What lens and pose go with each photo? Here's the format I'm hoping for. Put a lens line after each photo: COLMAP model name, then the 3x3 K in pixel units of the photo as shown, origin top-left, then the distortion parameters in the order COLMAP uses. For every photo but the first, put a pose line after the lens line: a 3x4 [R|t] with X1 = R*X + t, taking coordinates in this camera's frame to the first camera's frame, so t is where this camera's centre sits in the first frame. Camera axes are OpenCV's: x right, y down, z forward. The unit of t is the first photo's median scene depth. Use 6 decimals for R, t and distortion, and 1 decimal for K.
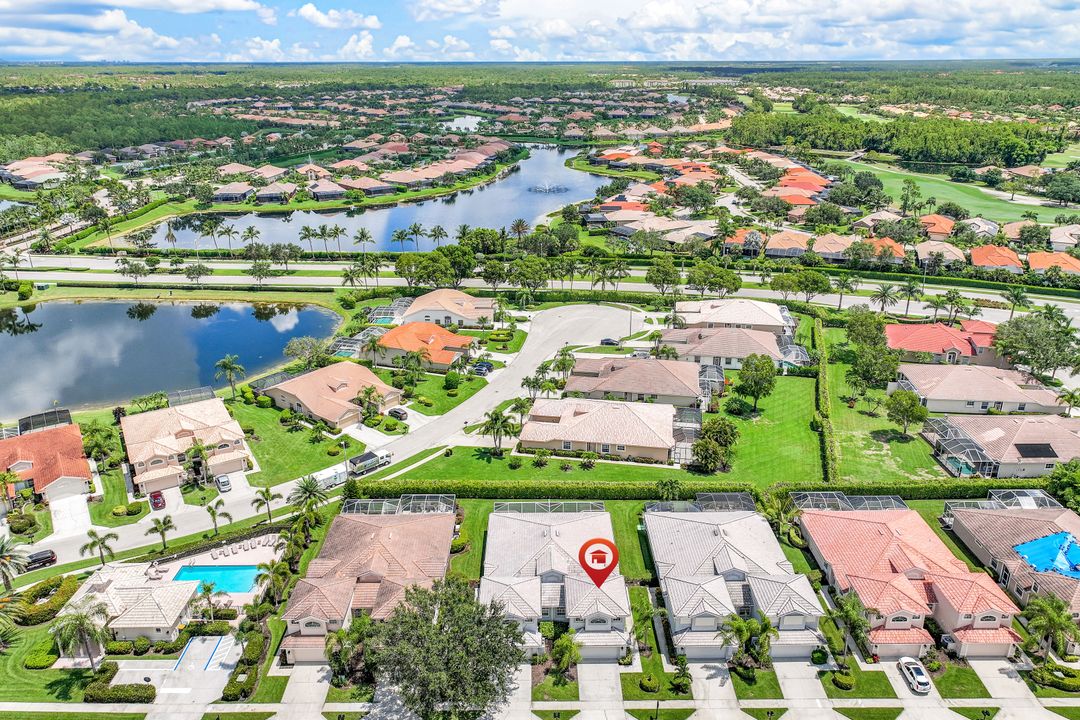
lens RADIAL K [[746.4, 0, 540.0], [0, 746.4, 360.0], [0, 0, 1]] dist [0.004077, 0.004240]
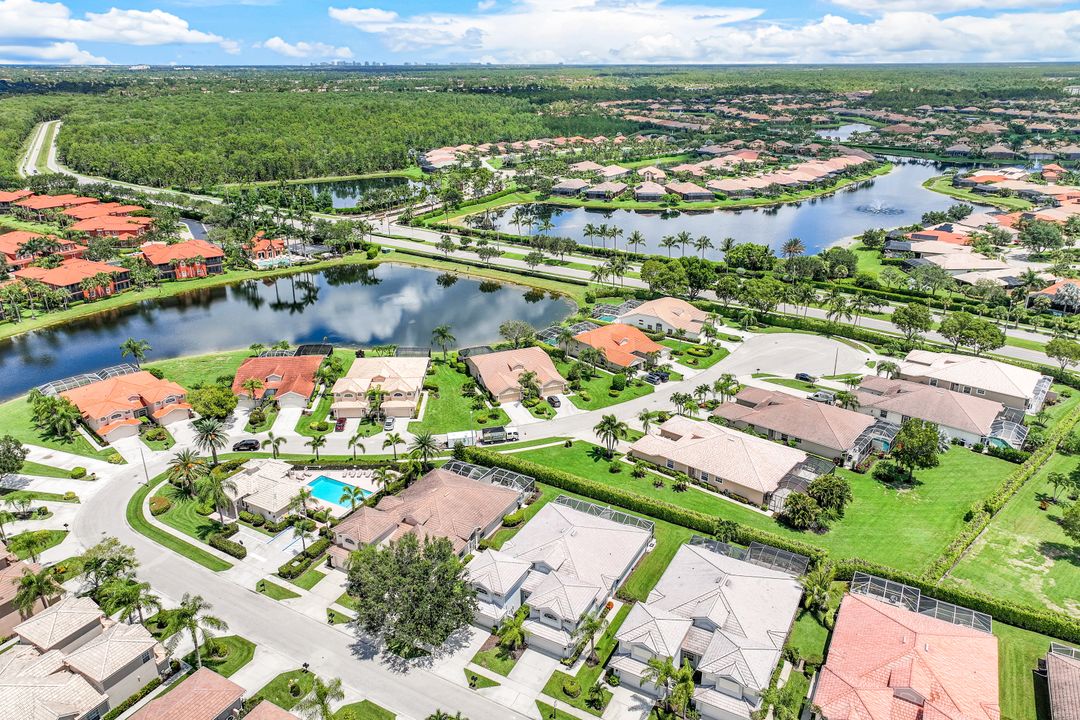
lens RADIAL K [[727.4, 0, 541.2], [0, 727.4, 381.6], [0, 0, 1]] dist [0.004028, 0.001995]
pose [[0.871897, 0.196453, -0.448556, 0.191488], [-0.182449, 0.980371, 0.074730, -0.023407], [0.454432, 0.016682, 0.890625, 0.023922]]
